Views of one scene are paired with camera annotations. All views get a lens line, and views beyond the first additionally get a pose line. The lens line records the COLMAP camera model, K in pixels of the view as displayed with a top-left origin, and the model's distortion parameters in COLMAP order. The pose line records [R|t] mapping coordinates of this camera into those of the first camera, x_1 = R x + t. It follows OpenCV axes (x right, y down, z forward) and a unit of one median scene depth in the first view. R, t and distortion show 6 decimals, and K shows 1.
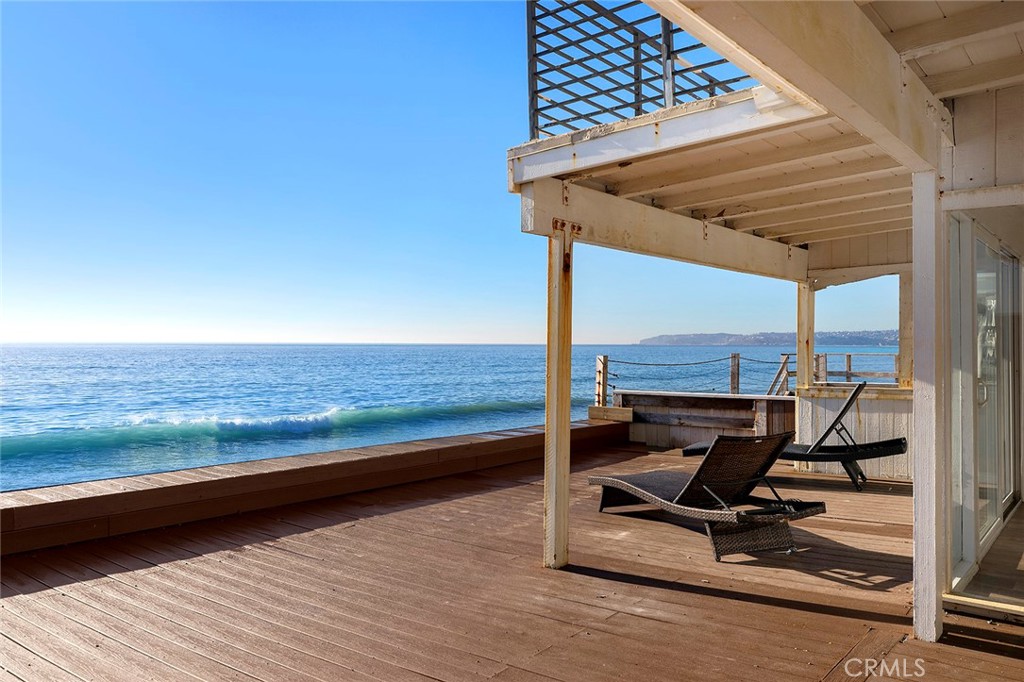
lens RADIAL K [[785.6, 0, 512.0], [0, 785.6, 341.0], [0, 0, 1]] dist [0.004291, 0.006801]
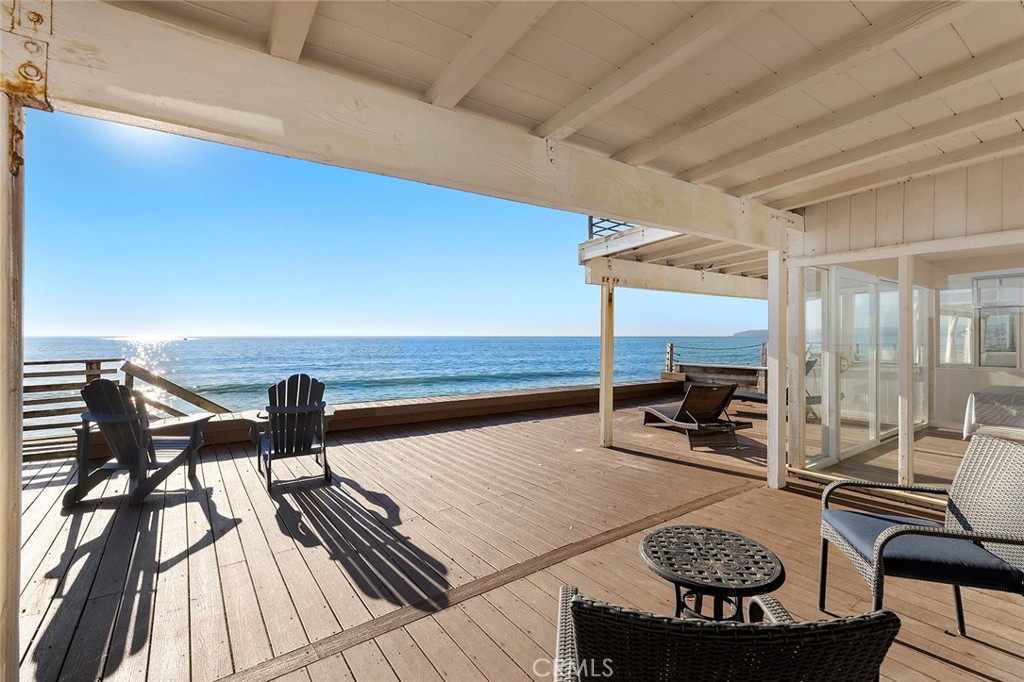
lens RADIAL K [[455.7, 0, 512.0], [0, 455.7, 341.0], [0, 0, 1]] dist [-0.000388, 0.000071]
pose [[0.958168, 0.001017, -0.286204, 0.162632], [0.002943, 0.999906, 0.013408, -0.004150], [0.286191, -0.013690, 0.958075, -0.200798]]
